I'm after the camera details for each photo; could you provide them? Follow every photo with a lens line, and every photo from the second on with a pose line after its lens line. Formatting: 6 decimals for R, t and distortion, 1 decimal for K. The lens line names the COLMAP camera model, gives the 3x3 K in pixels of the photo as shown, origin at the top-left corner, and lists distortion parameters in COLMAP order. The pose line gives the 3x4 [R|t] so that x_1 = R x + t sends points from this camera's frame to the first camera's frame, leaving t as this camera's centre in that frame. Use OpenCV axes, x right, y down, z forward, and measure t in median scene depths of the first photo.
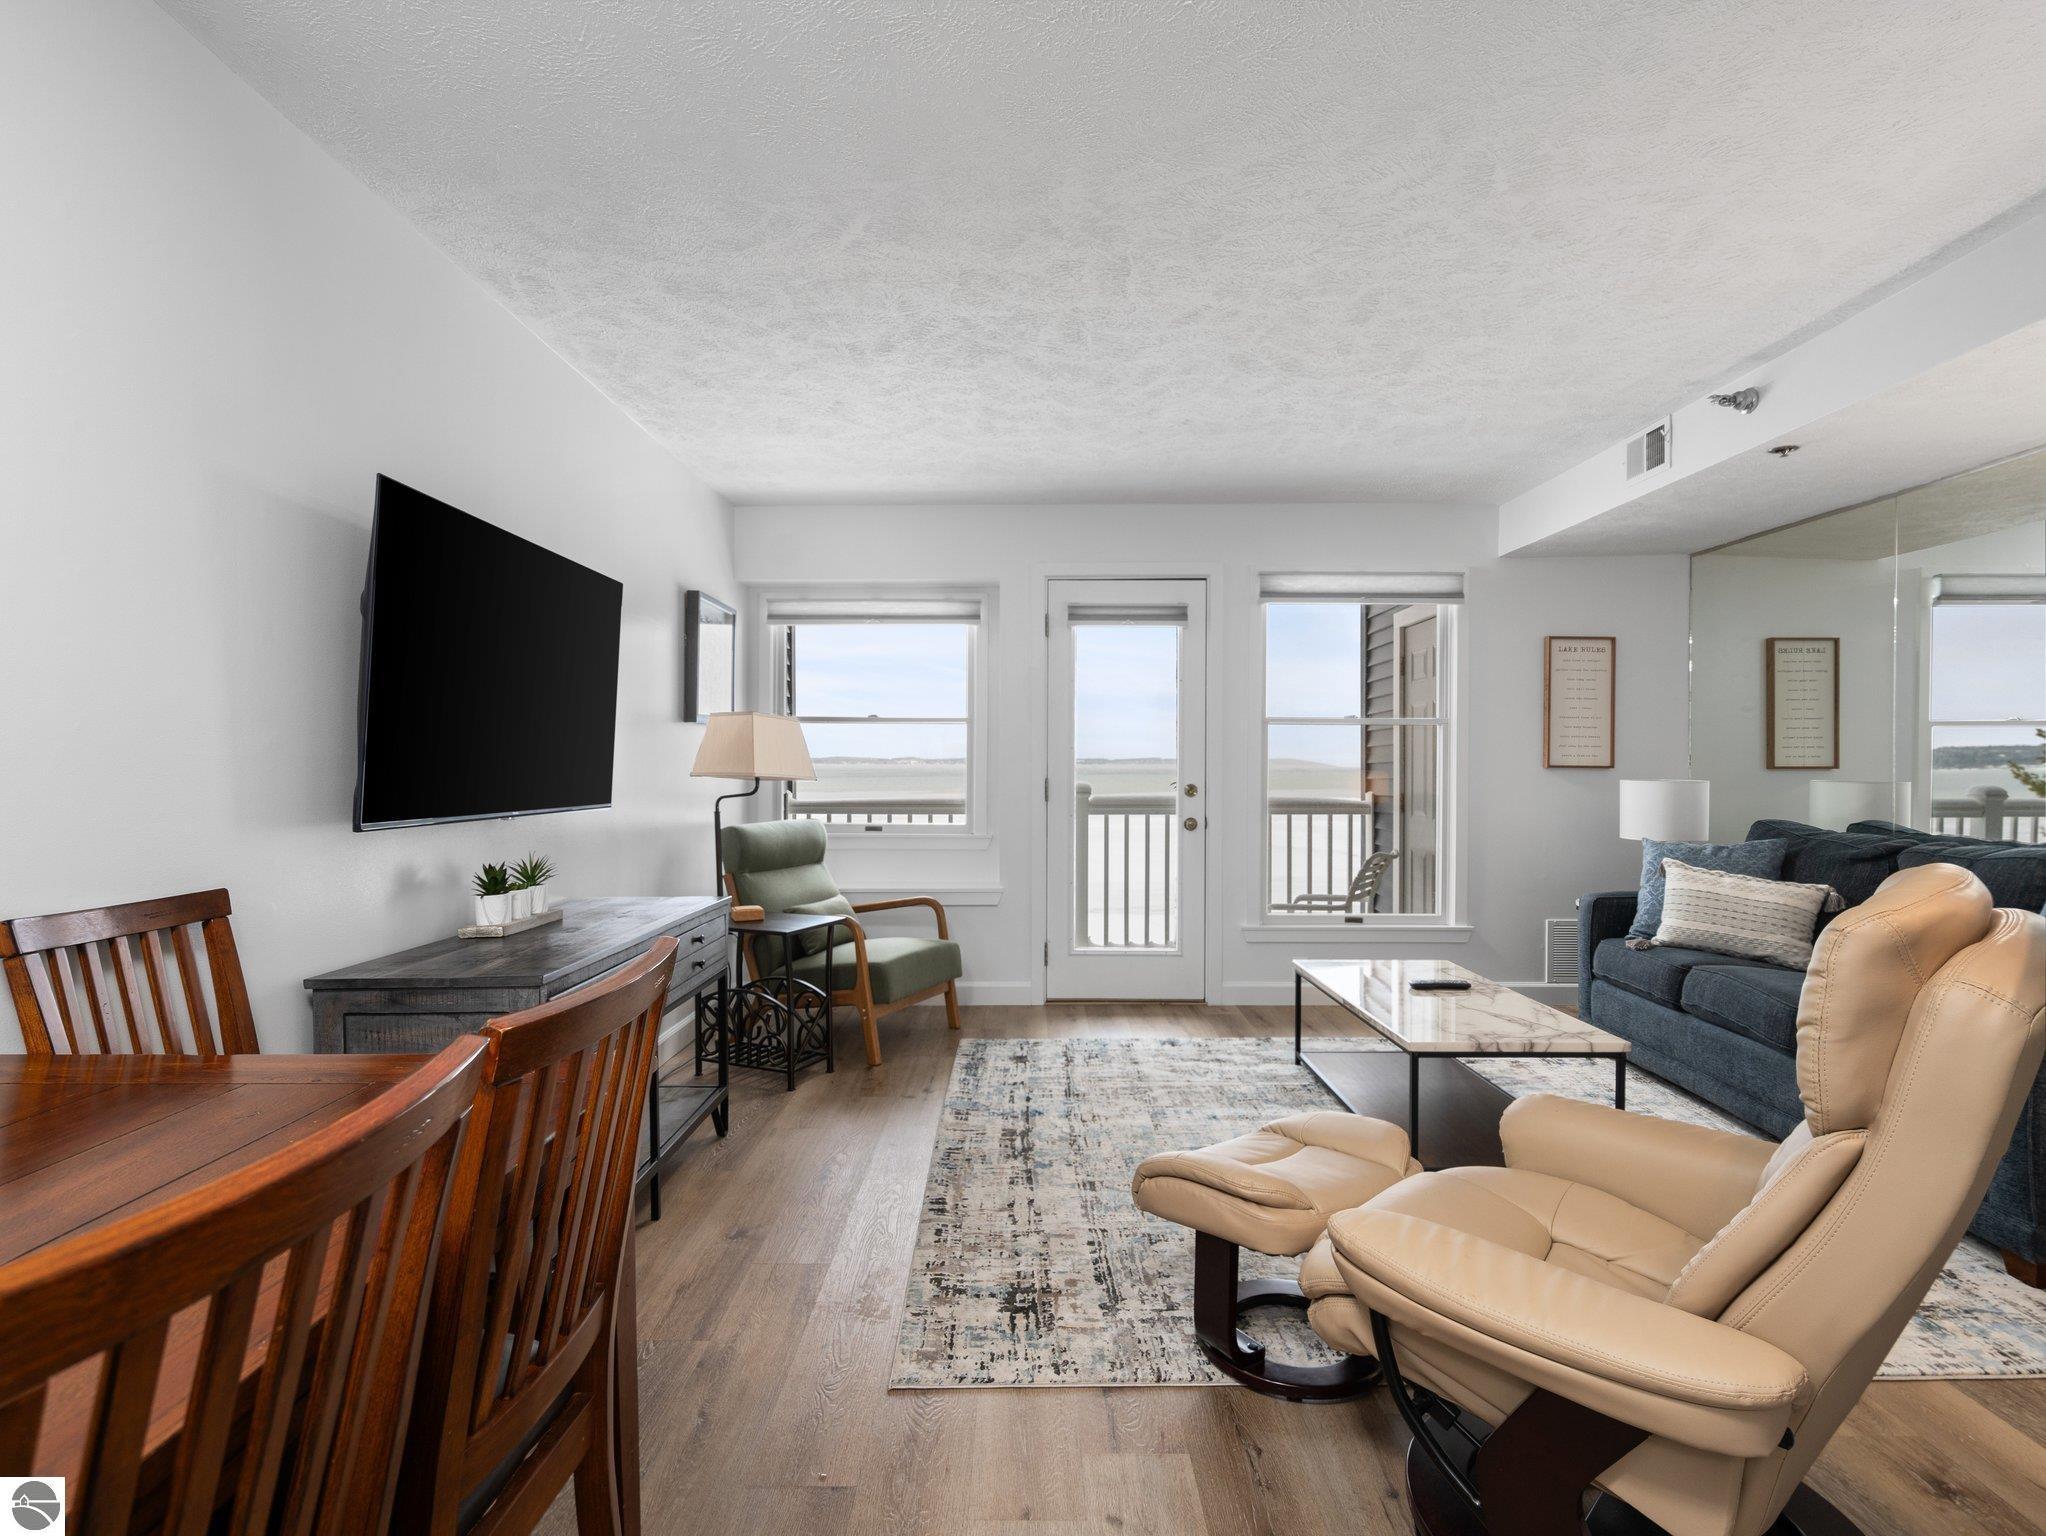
lens RADIAL K [[975.9, 0, 1117.5], [0, 975.9, 767.8], [0, 0, 1]] dist [-0.002702, 0.000271]
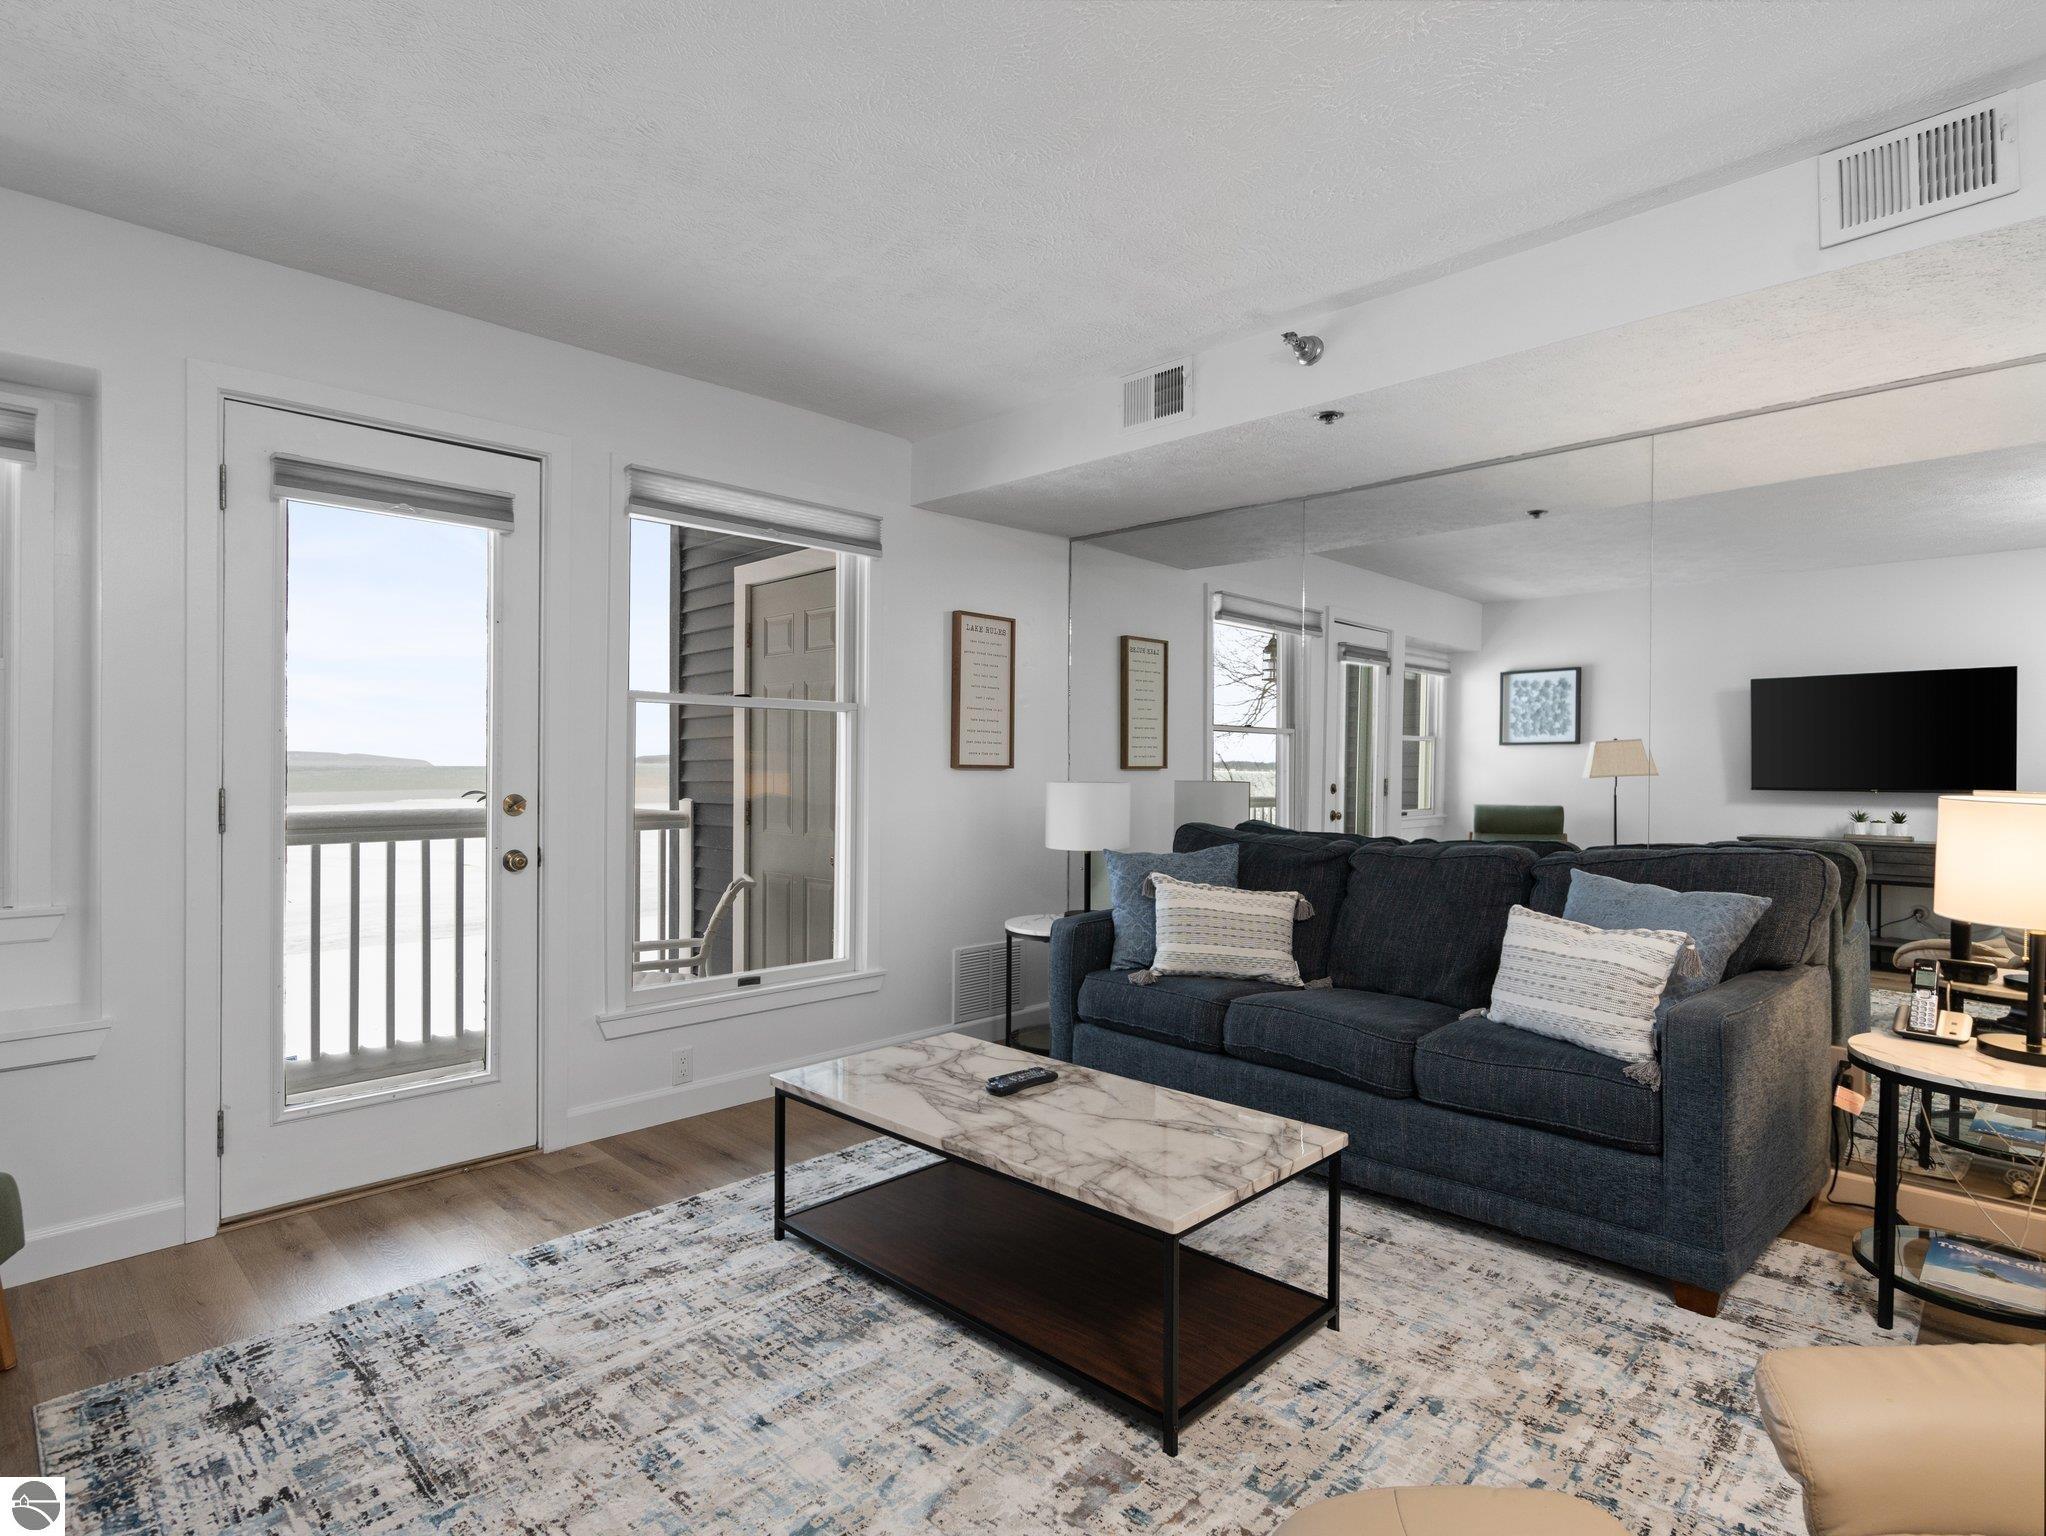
lens RADIAL K [[1037.2, 0, 1020.7], [0, 1037.2, 771.4], [0, 0, 1]] dist [-0.003675, 0.003221]
pose [[0.757278, -0.002259, 0.653089, -0.131297], [-0.002048, 0.999981, 0.005835, -0.002642], [-0.653090, -0.005756, 0.757259, 0.381842]]
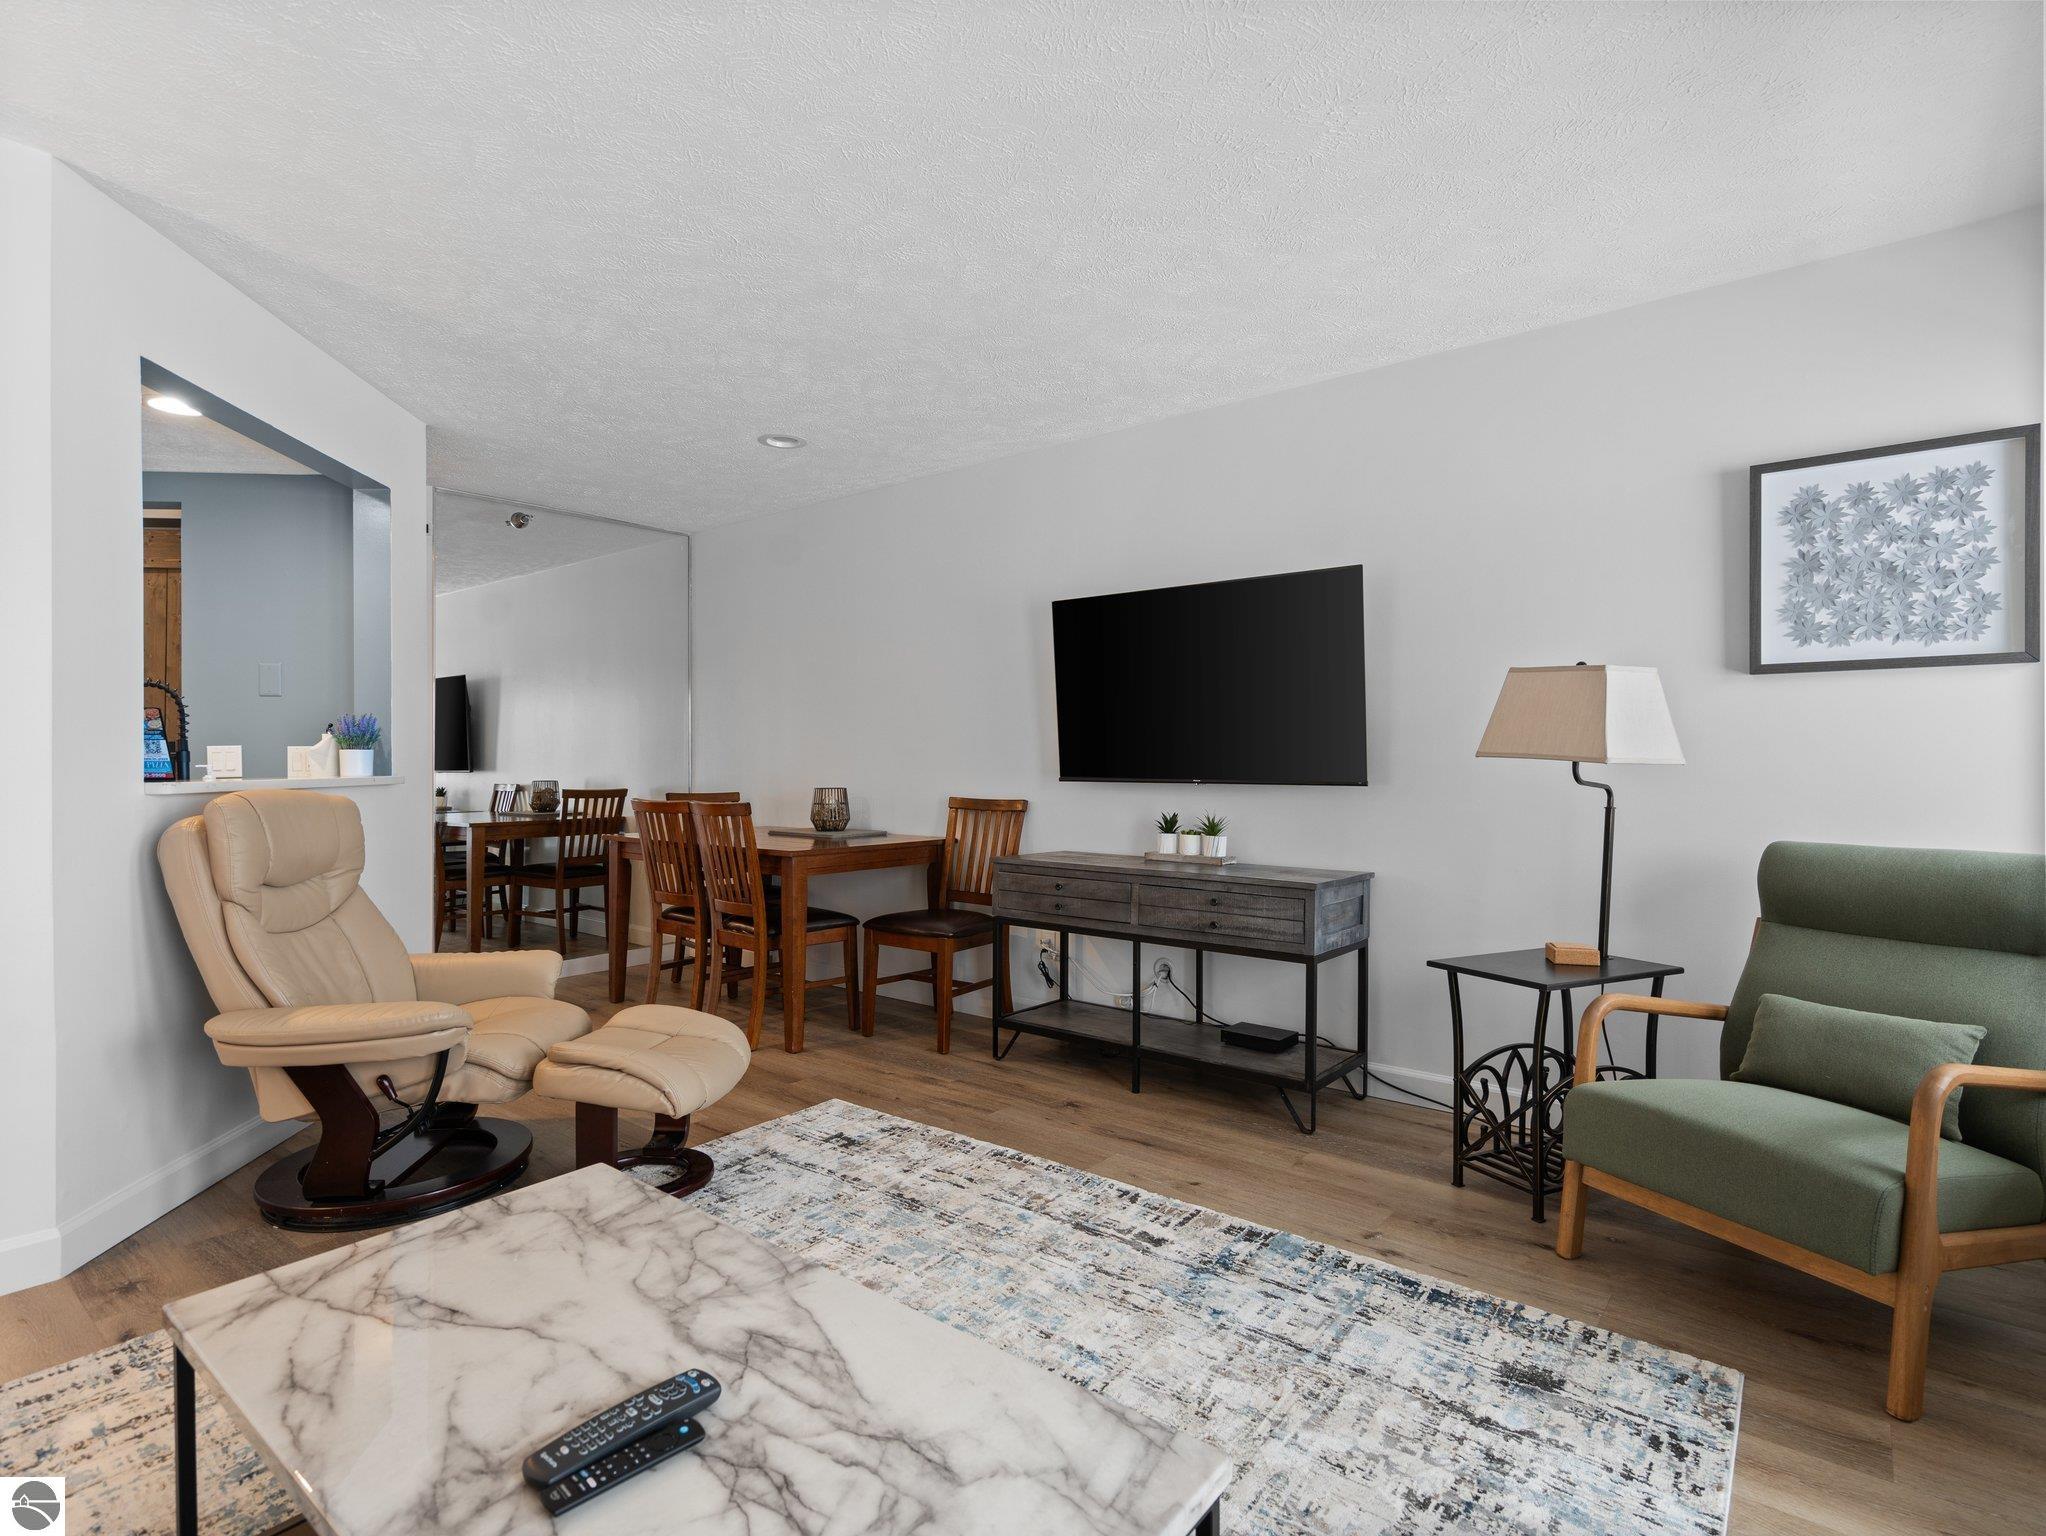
lens RADIAL K [[1037.2, 0, 1020.7], [0, 1037.2, 771.4], [0, 0, 1]] dist [-0.003675, 0.003221]
pose [[-0.693576, 0.004457, -0.720370, 0.394355], [-0.000590, 0.999977, 0.006755, 0.012183], [0.720383, 0.005110, -0.693558, 1.107241]]
